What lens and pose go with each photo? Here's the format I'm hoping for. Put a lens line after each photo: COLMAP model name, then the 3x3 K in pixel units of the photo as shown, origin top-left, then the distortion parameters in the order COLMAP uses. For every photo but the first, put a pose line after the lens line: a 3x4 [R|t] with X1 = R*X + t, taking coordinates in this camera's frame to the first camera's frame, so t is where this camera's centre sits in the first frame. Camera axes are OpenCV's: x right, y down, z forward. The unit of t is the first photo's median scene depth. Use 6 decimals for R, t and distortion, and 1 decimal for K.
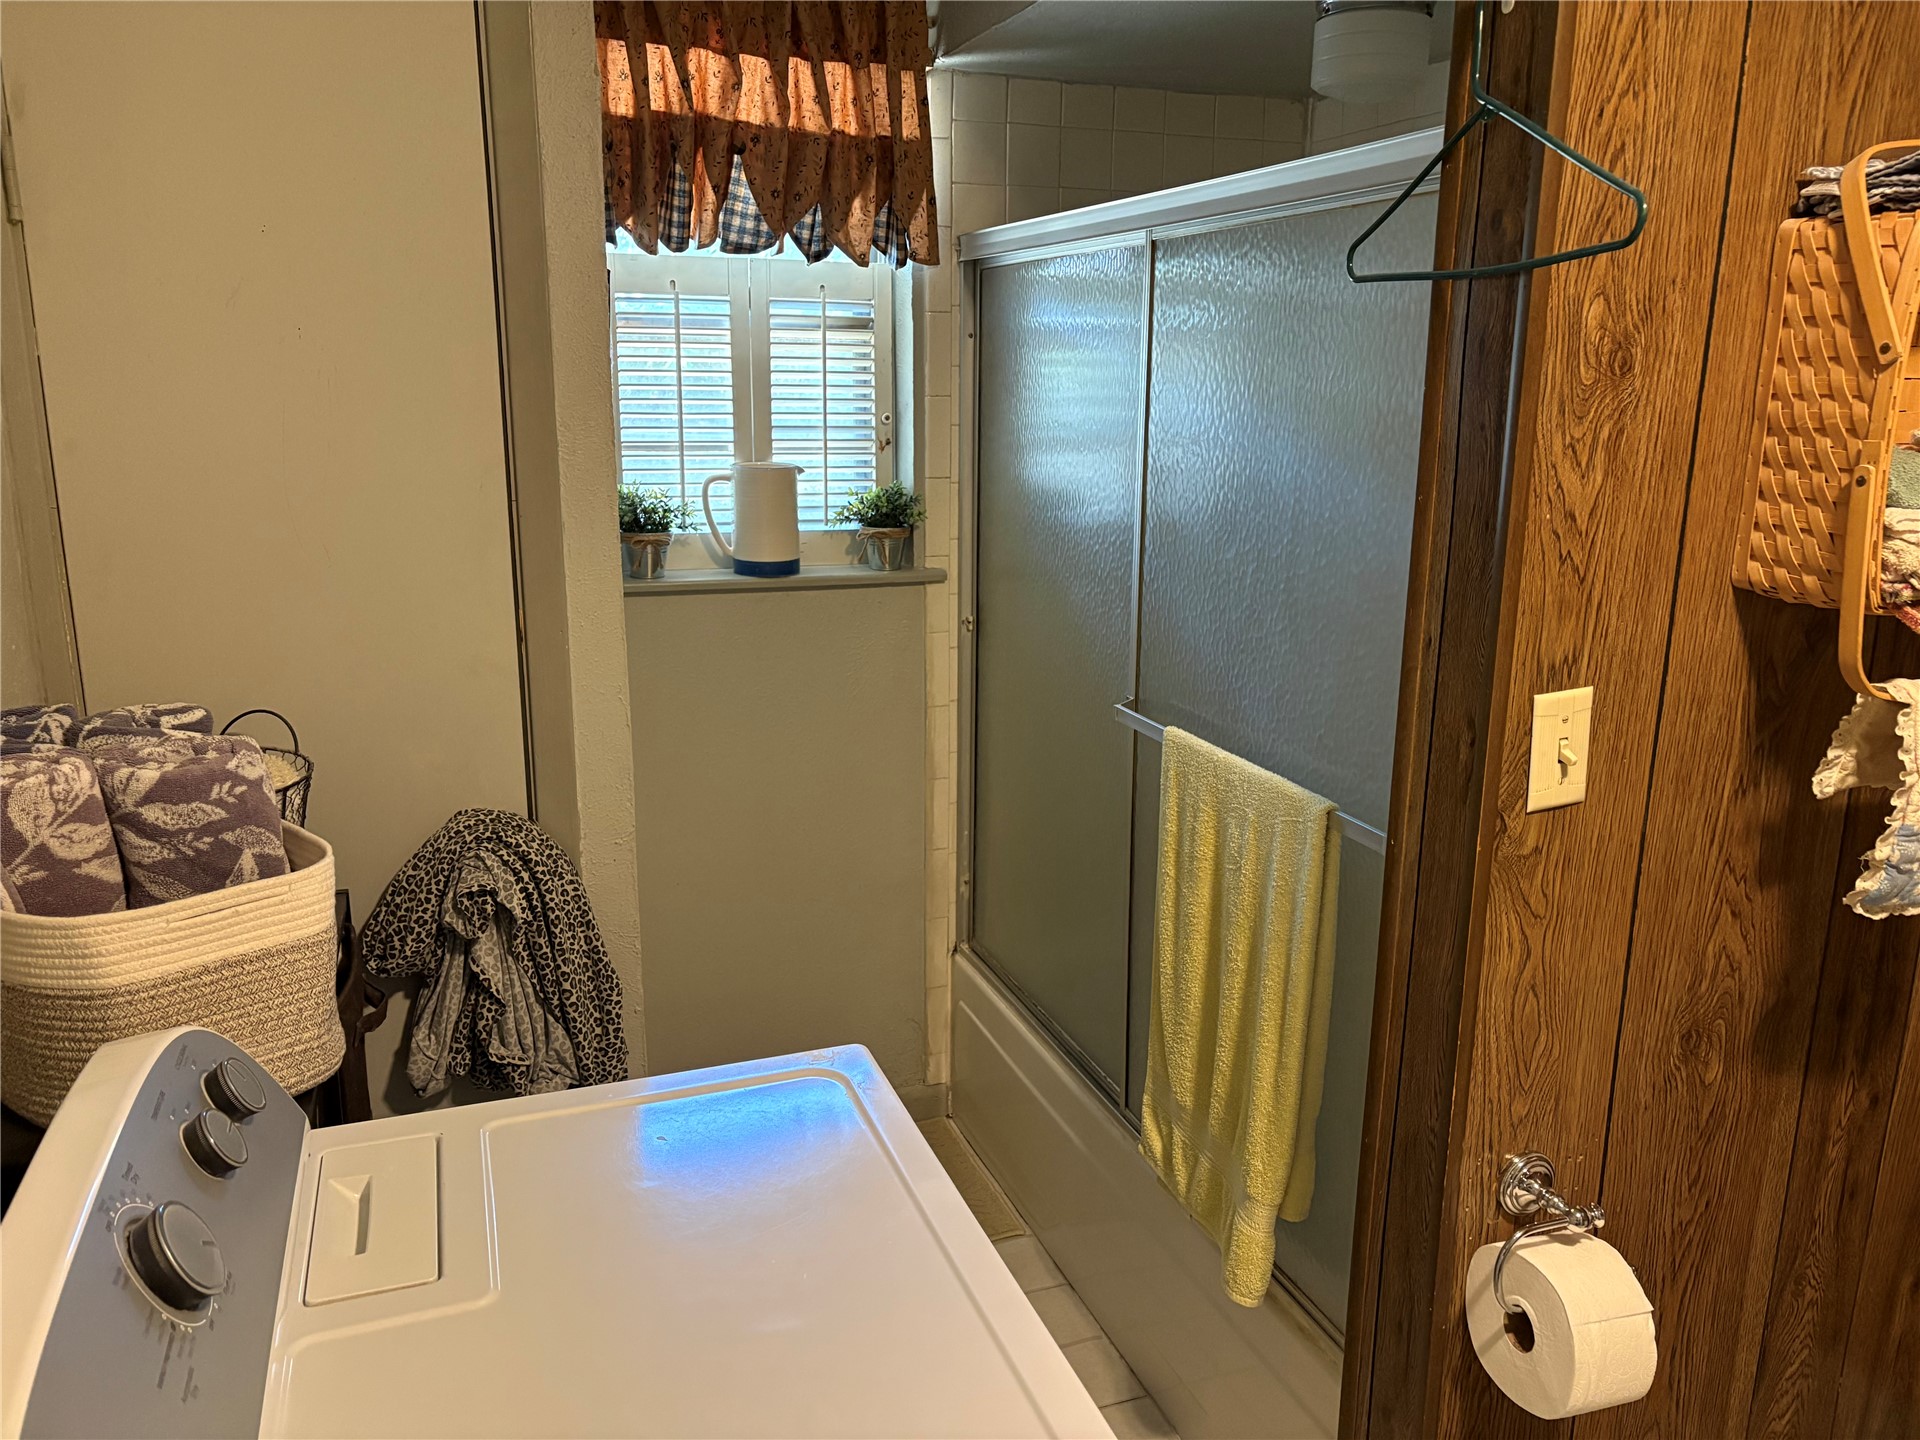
lens RADIAL K [[1433.1, 0, 961.4], [0, 1433.1, 718.5], [0, 0, 1]] dist [0.045724, -0.053186]
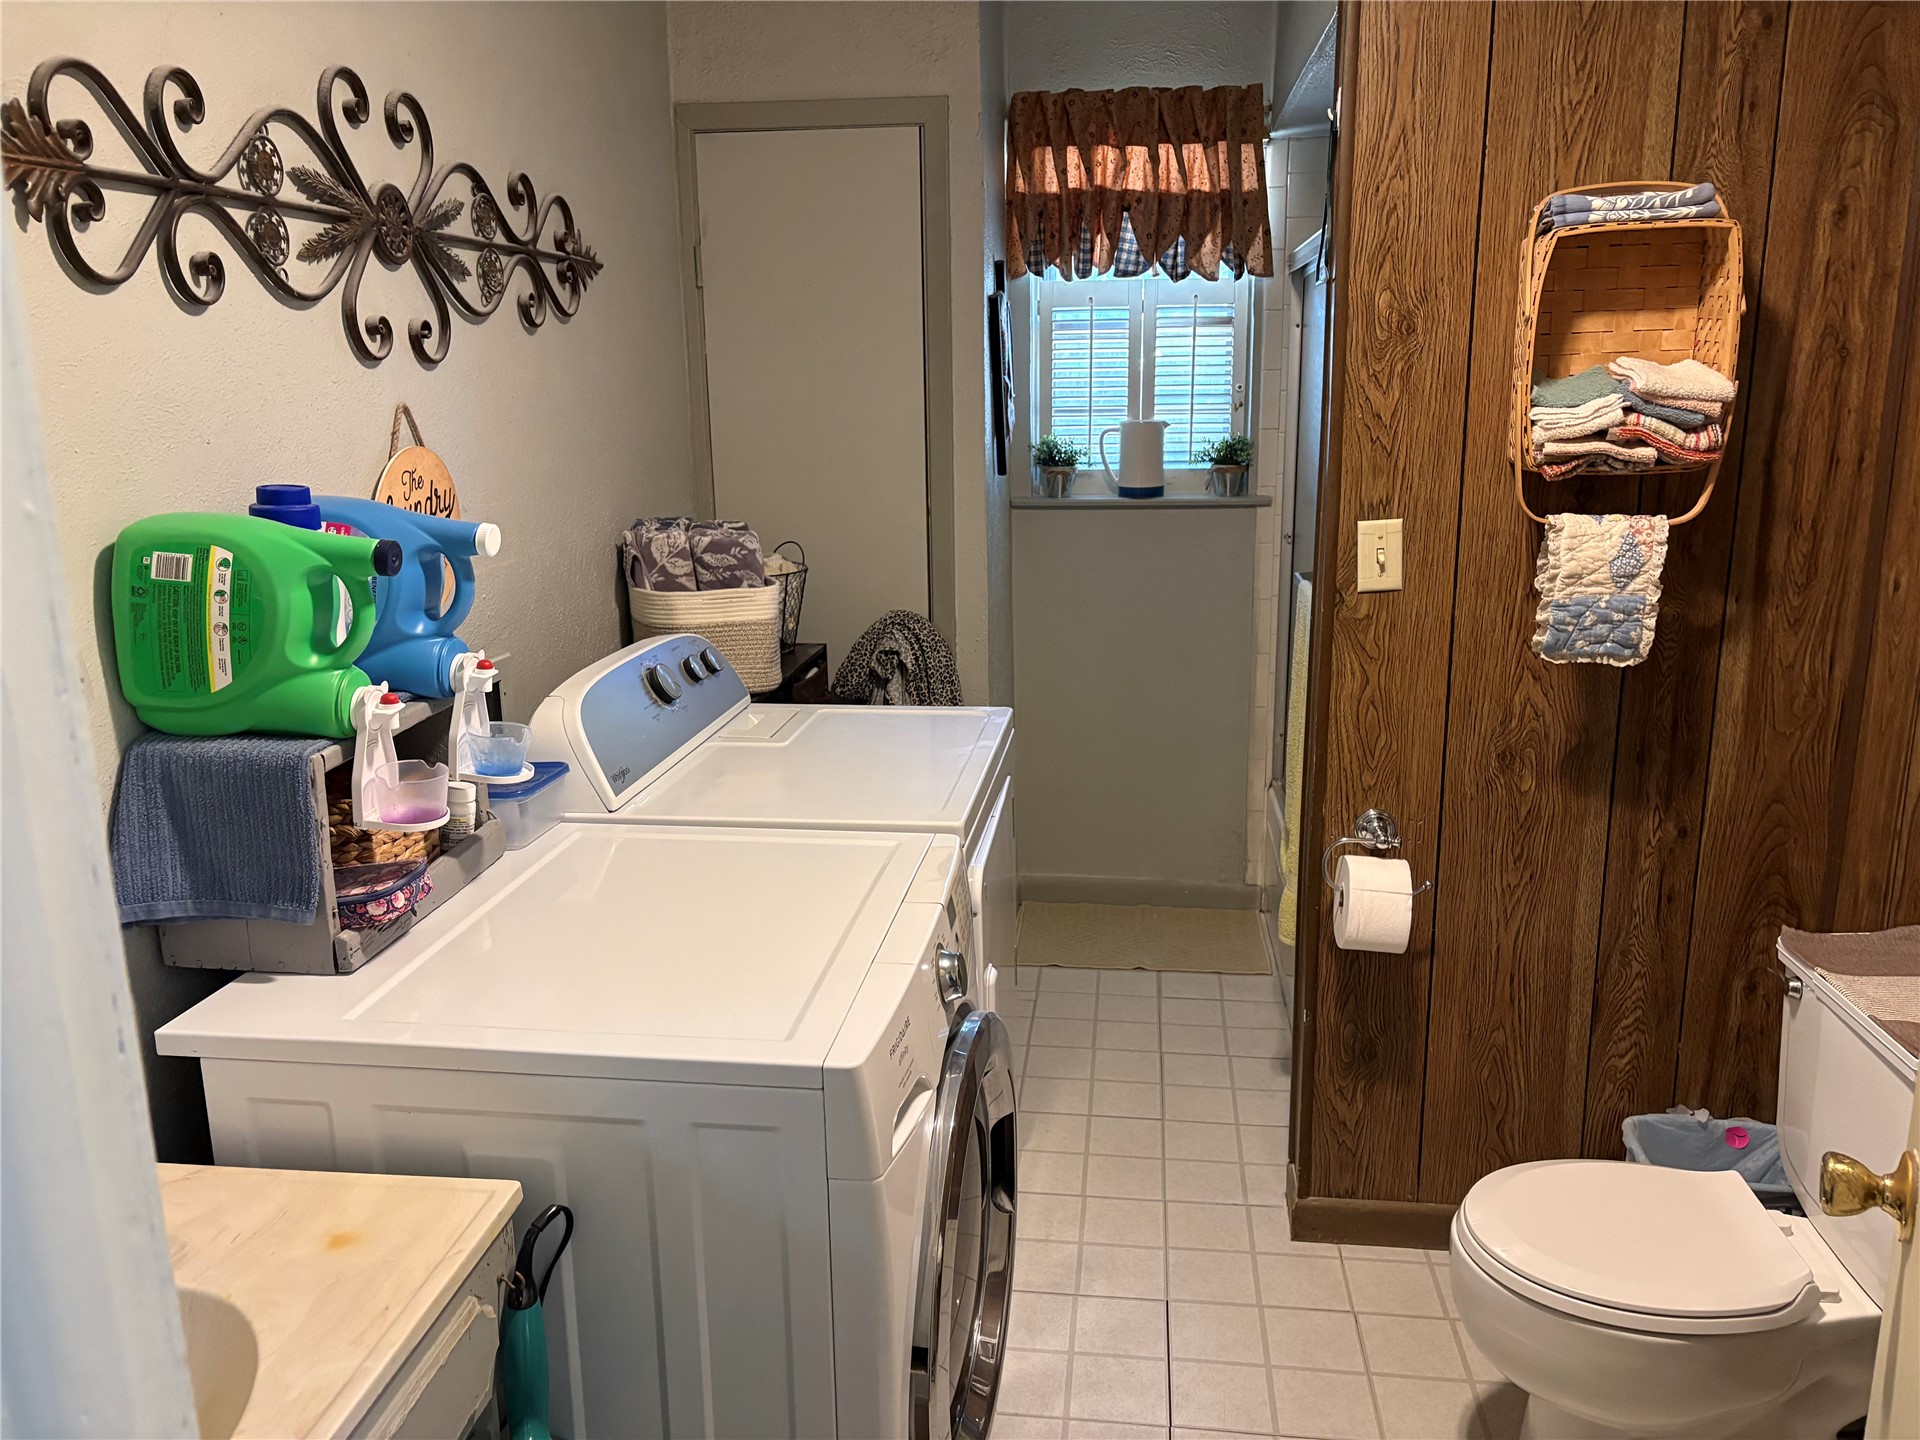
lens RADIAL K [[1433.1, 0, 960.7], [0, 1433.1, 717.1], [0, 0, 1]] dist [0.045724, -0.053186]
pose [[0.887233, 0.085747, -0.453283, 0.646670], [-0.088007, 0.995989, 0.016151, 0.193250], [0.452850, 0.025563, 0.891220, -0.625591]]
